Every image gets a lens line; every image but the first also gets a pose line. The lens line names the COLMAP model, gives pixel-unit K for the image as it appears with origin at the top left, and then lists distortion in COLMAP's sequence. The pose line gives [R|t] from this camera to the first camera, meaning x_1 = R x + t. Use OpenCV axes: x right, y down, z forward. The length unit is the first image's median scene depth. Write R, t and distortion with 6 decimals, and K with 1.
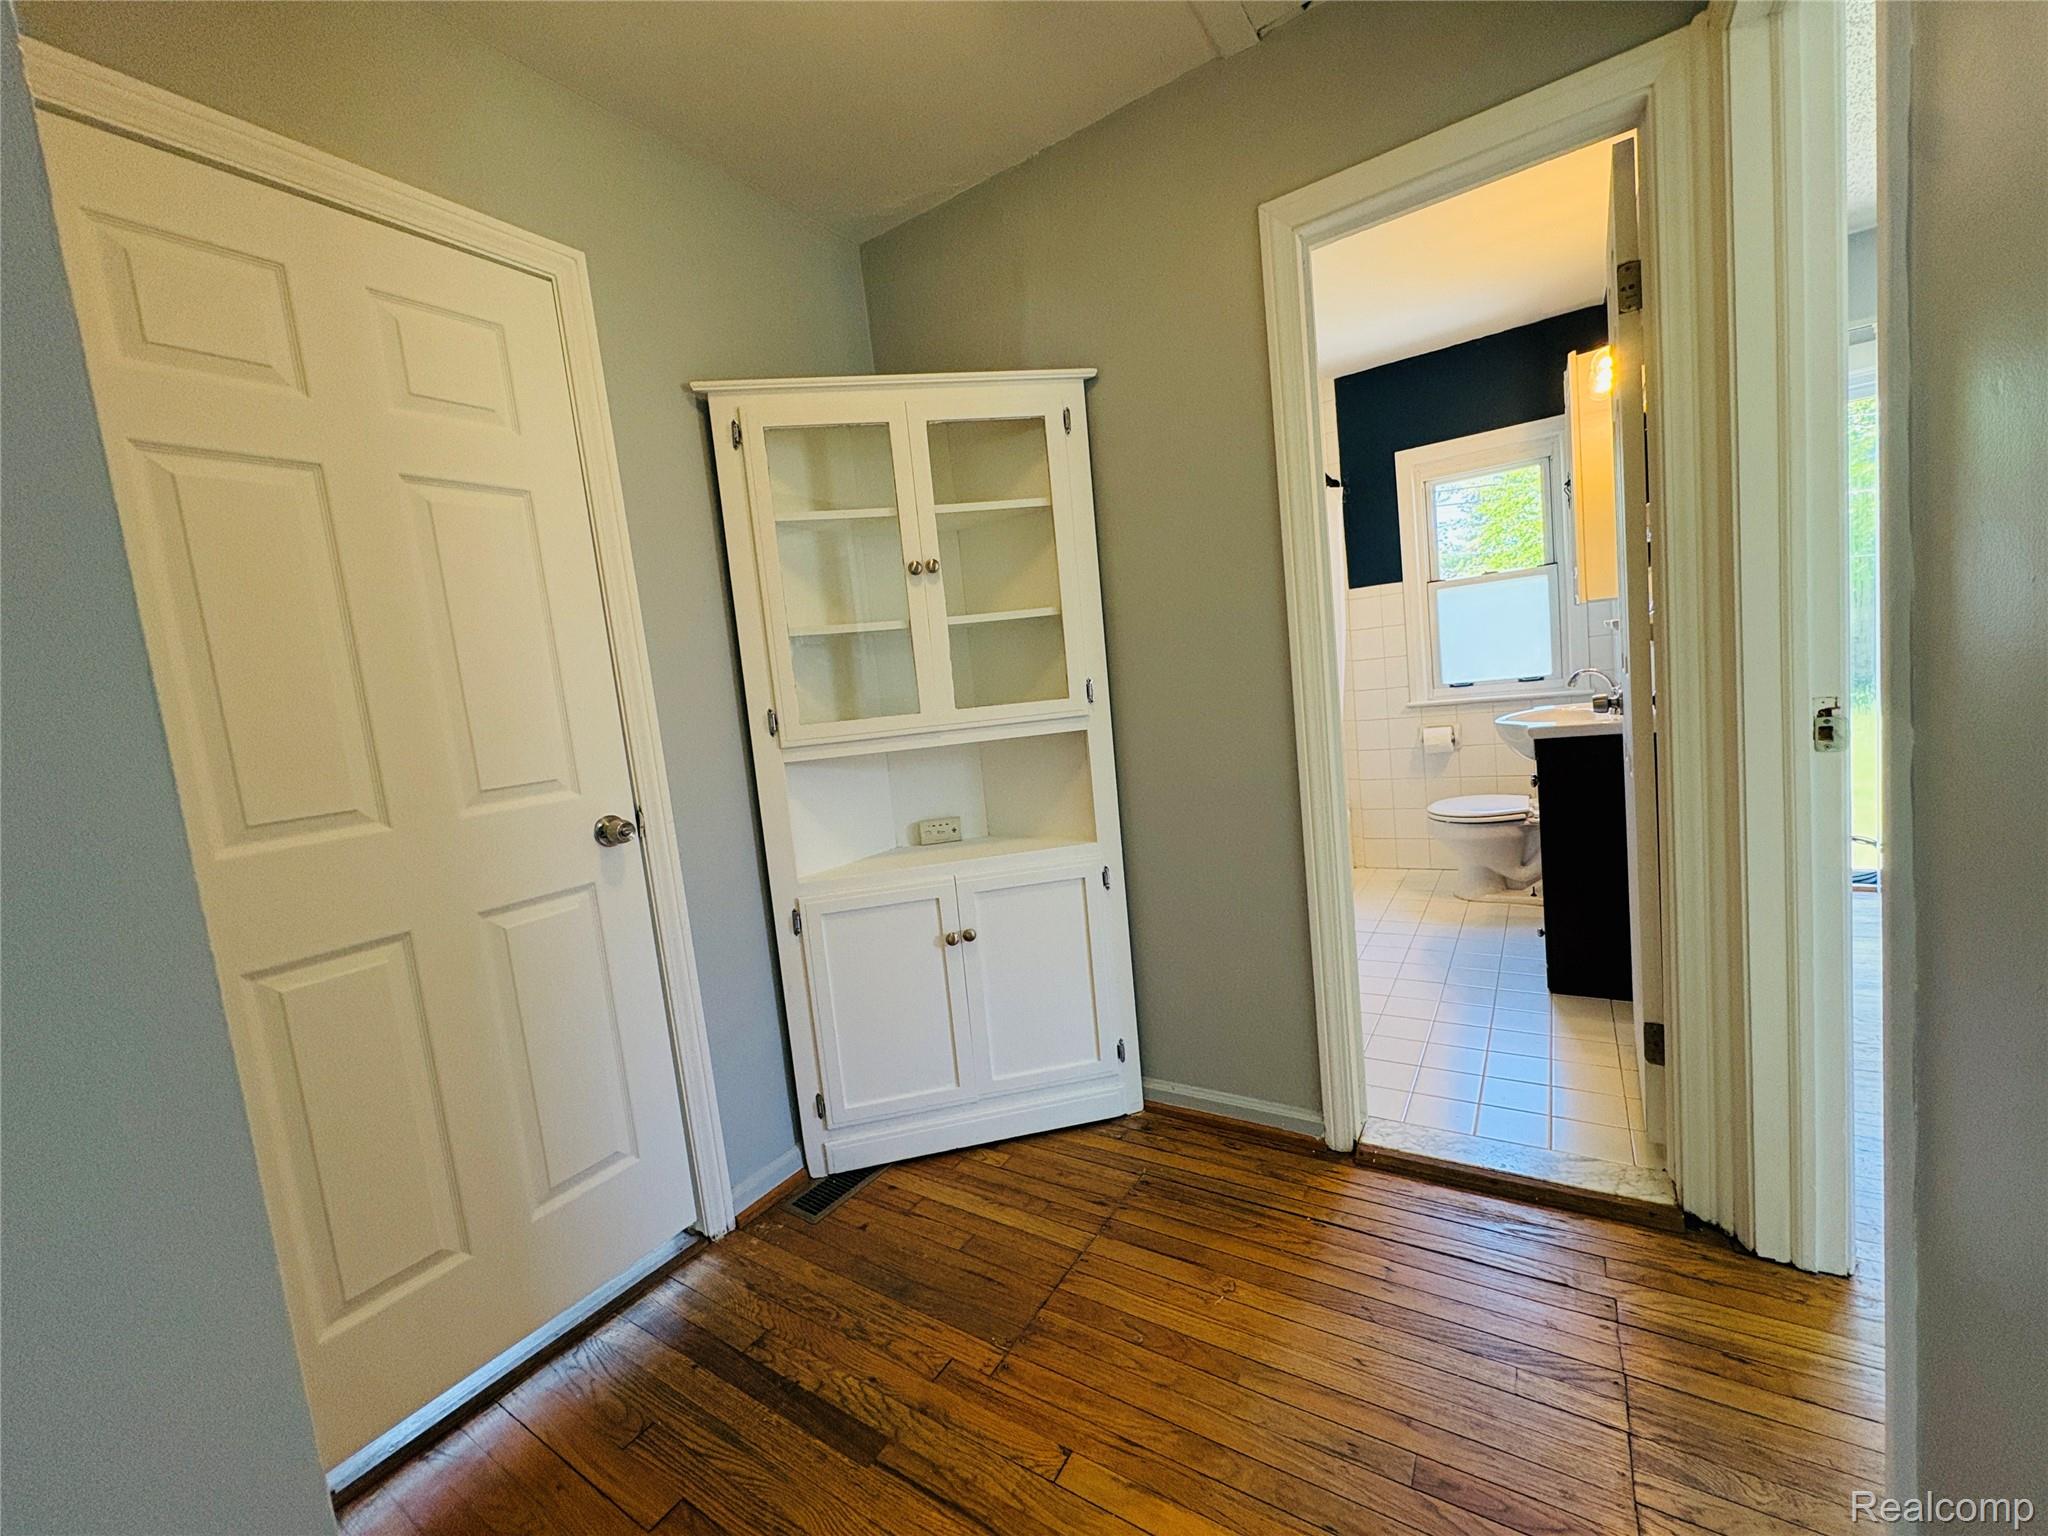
lens RADIAL K [[815.9, 0, 1032.5], [0, 815.9, 763.5], [0, 0, 1]] dist [0.000906, 0.000233]
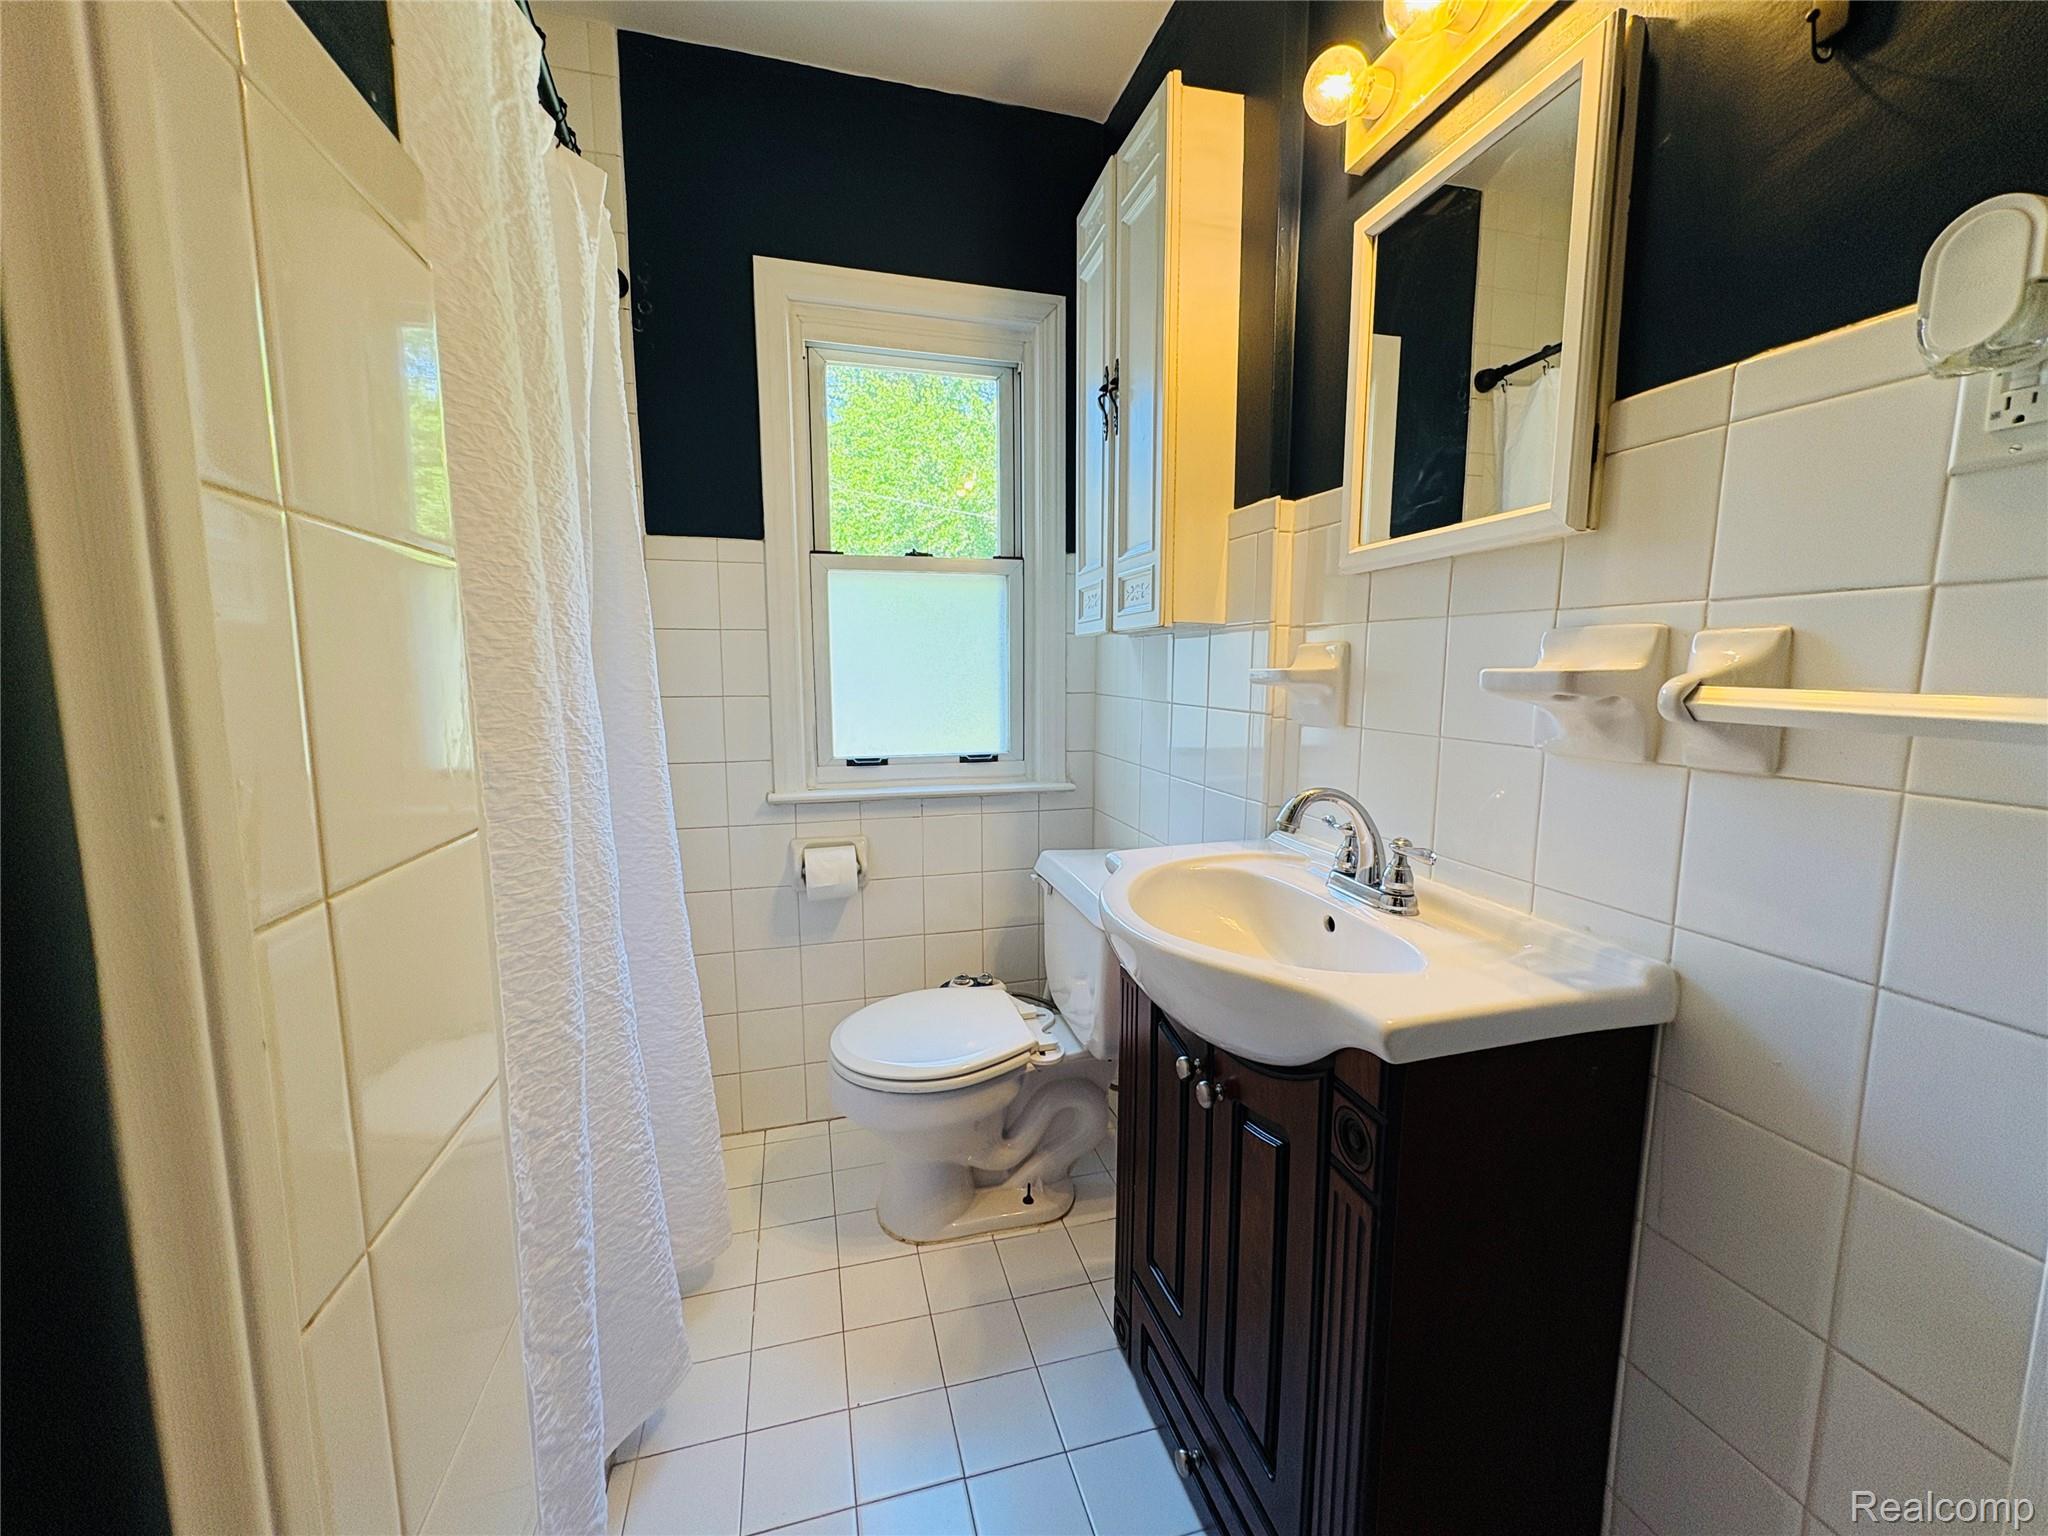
lens RADIAL K [[815.9, 0, 1031.4], [0, 815.9, 768.0], [0, 0, 1]] dist [0.000906, 0.000233]
pose [[0.665452, 0.014002, 0.746310, 0.211001], [0.003114, 0.999763, -0.021534, -0.081723], [-0.746435, 0.016654, 0.665250, 0.584901]]
